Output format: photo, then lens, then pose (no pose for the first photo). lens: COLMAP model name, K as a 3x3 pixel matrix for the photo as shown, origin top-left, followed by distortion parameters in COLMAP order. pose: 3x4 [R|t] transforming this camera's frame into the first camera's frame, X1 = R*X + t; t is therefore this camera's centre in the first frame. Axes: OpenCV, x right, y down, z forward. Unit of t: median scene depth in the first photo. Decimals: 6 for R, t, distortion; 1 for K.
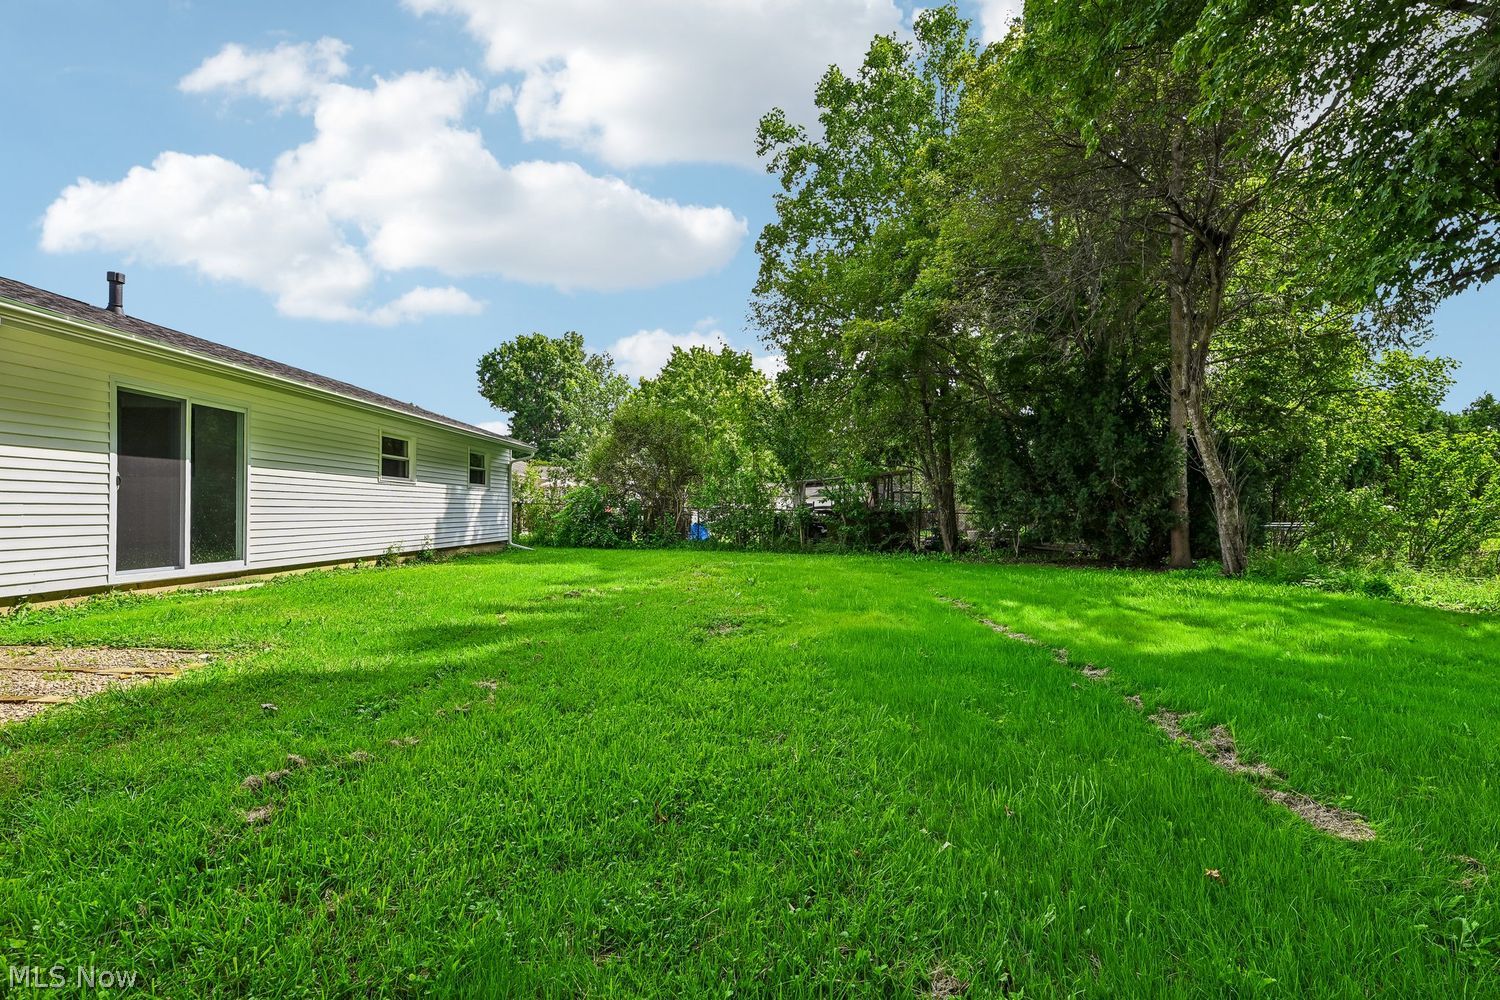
lens RADIAL K [[673.0, 0, 739.3], [0, 673.0, 503.5], [0, 0, 1]] dist [-0.002240, -0.002751]
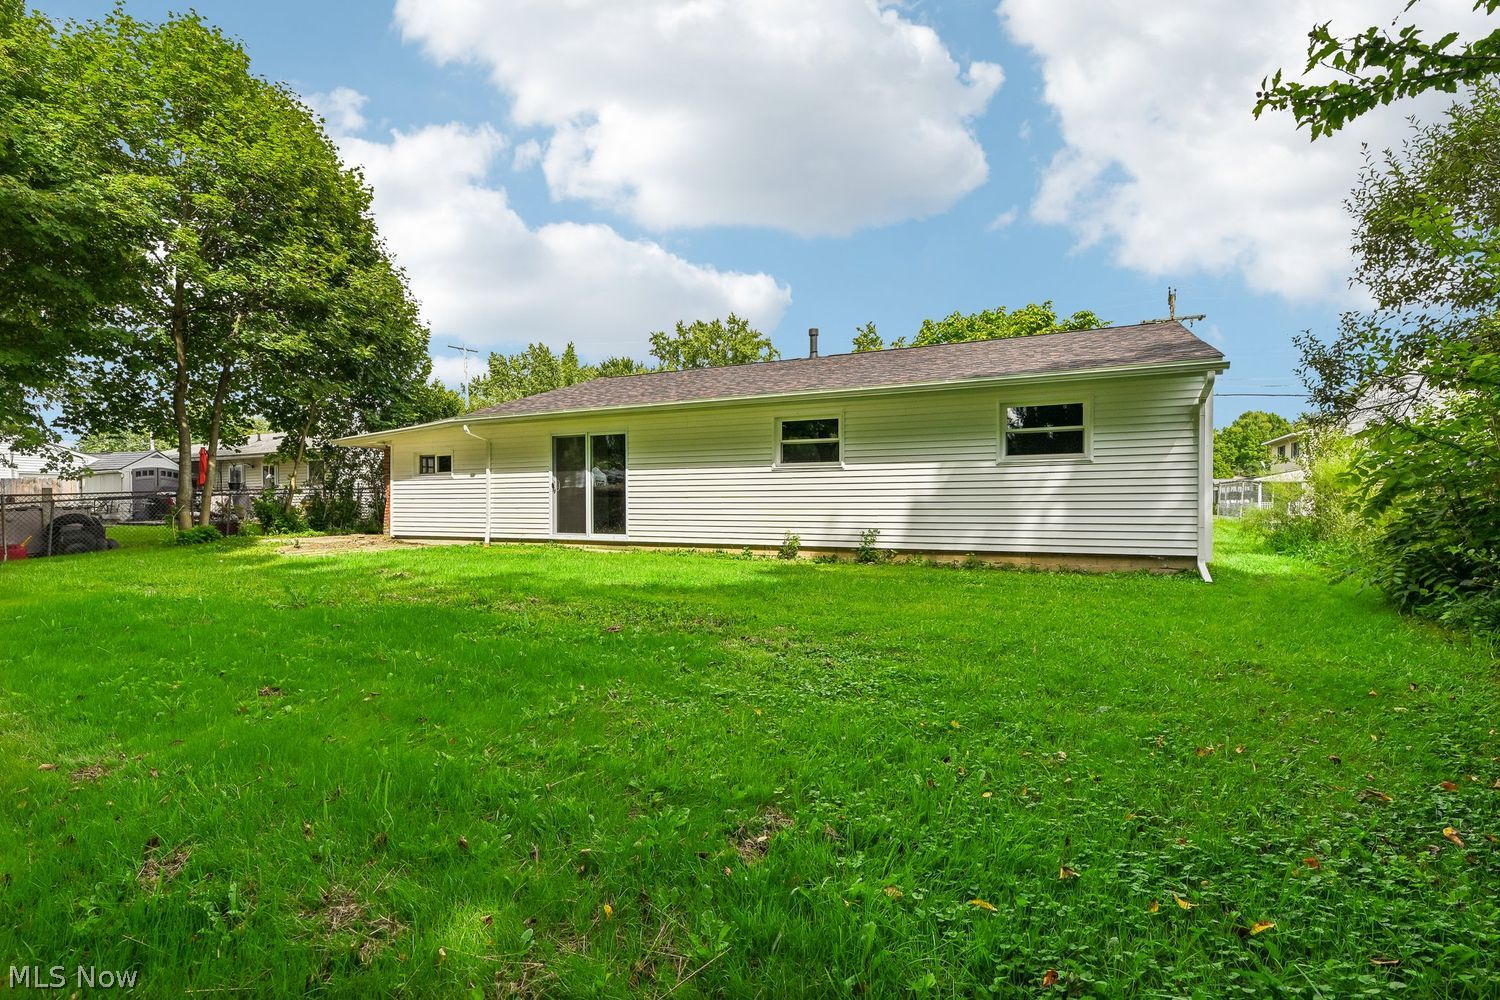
lens RADIAL K [[673.0, 0, 763.5], [0, 673.0, 519.7], [0, 0, 1]] dist [-0.002240, -0.002751]
pose [[-0.385725, 0.013631, -0.922513, 0.487391], [0.008219, 0.999902, 0.011338, 0.037969], [0.922577, -0.003209, -0.385799, 1.821042]]
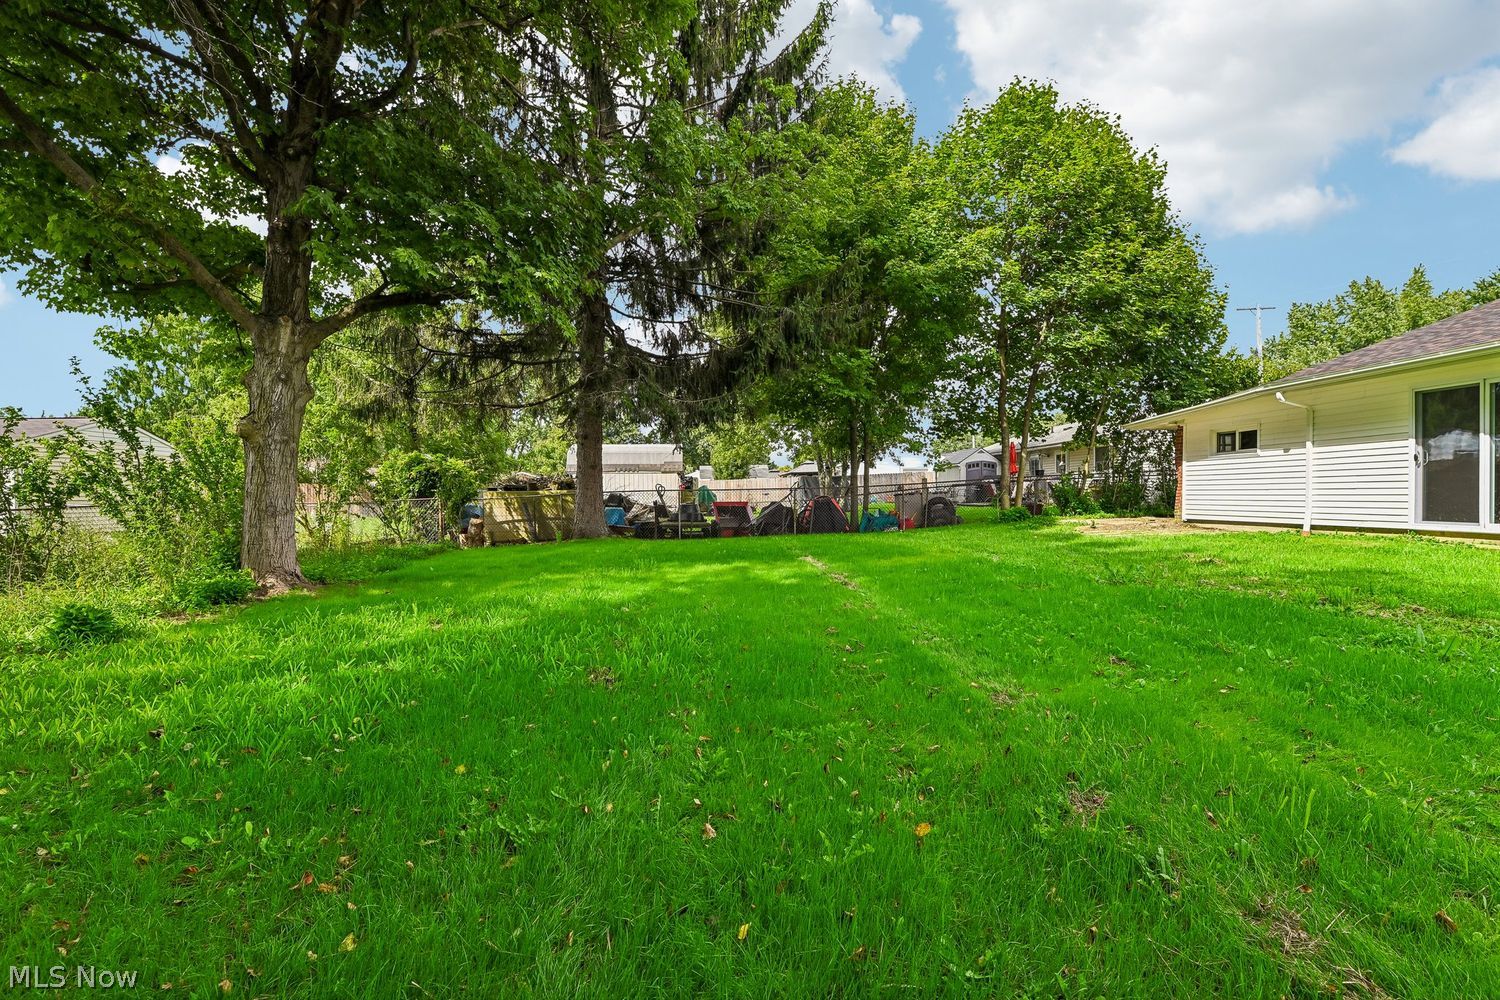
lens RADIAL K [[673.0, 0, 750.1], [0, 673.0, 506.3], [0, 0, 1]] dist [-0.002240, -0.002751]
pose [[-0.992624, 0.008235, -0.120950, 0.518439], [0.007589, 0.999954, 0.005798, 0.041214], [0.120992, 0.004837, -0.992642, 1.781284]]
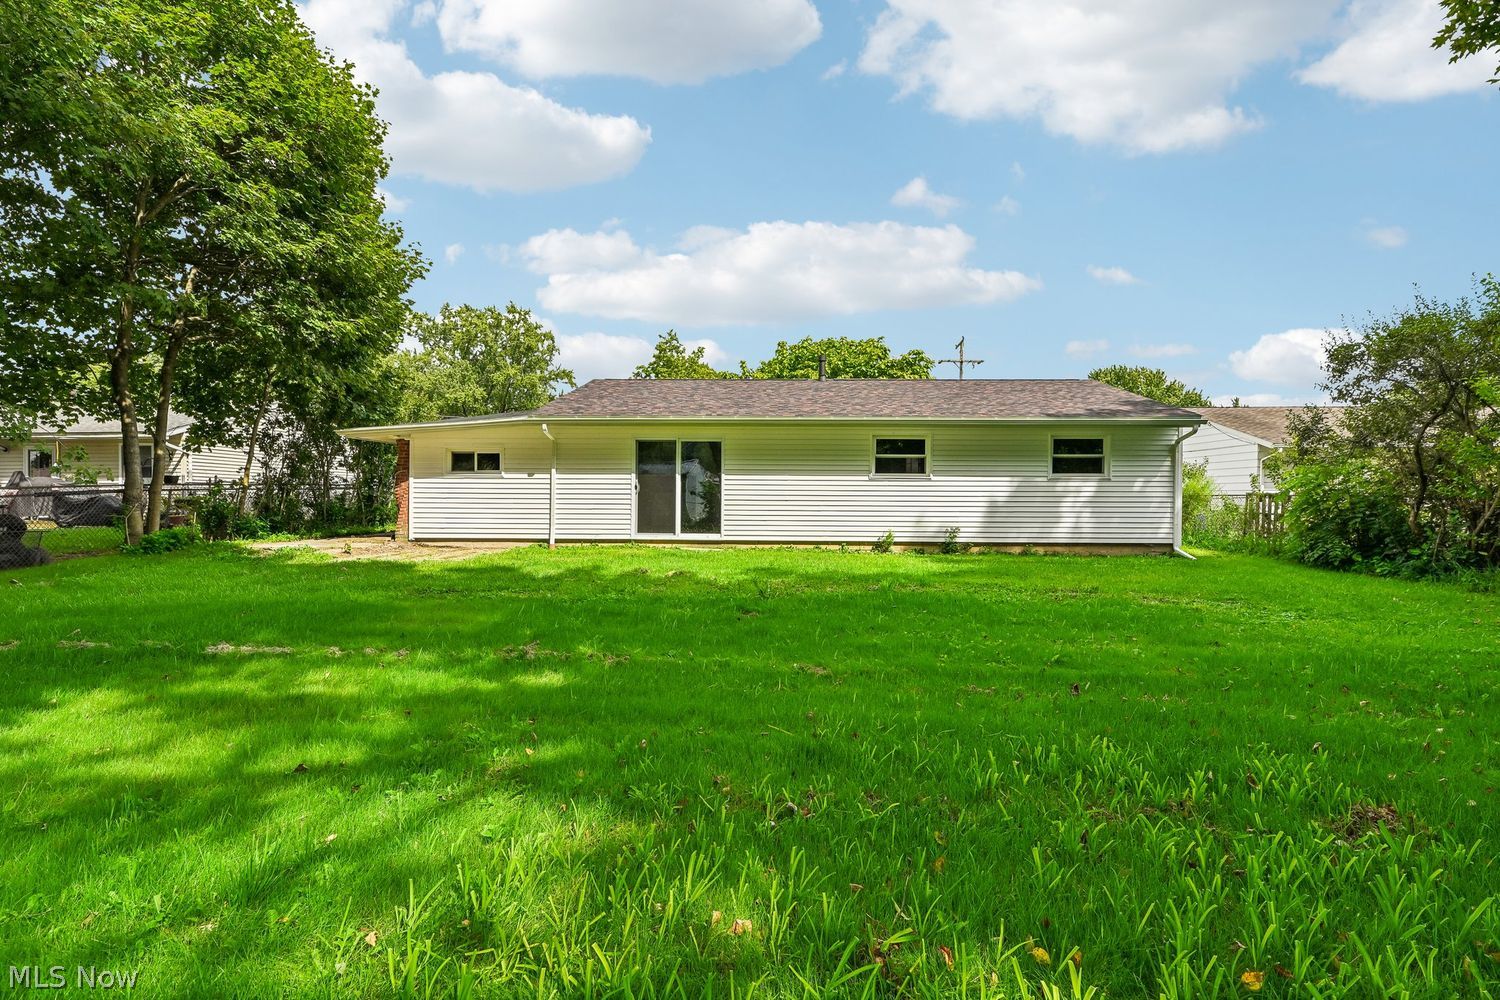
lens RADIAL K [[673.0, 0, 757.2], [0, 673.0, 507.3], [0, 0, 1]] dist [-0.002240, -0.002751]
pose [[0.010172, -0.003053, -0.999944, 0.842507], [0.004956, 0.999983, -0.003003, 0.026807], [0.999936, -0.004925, 0.010187, 1.062091]]
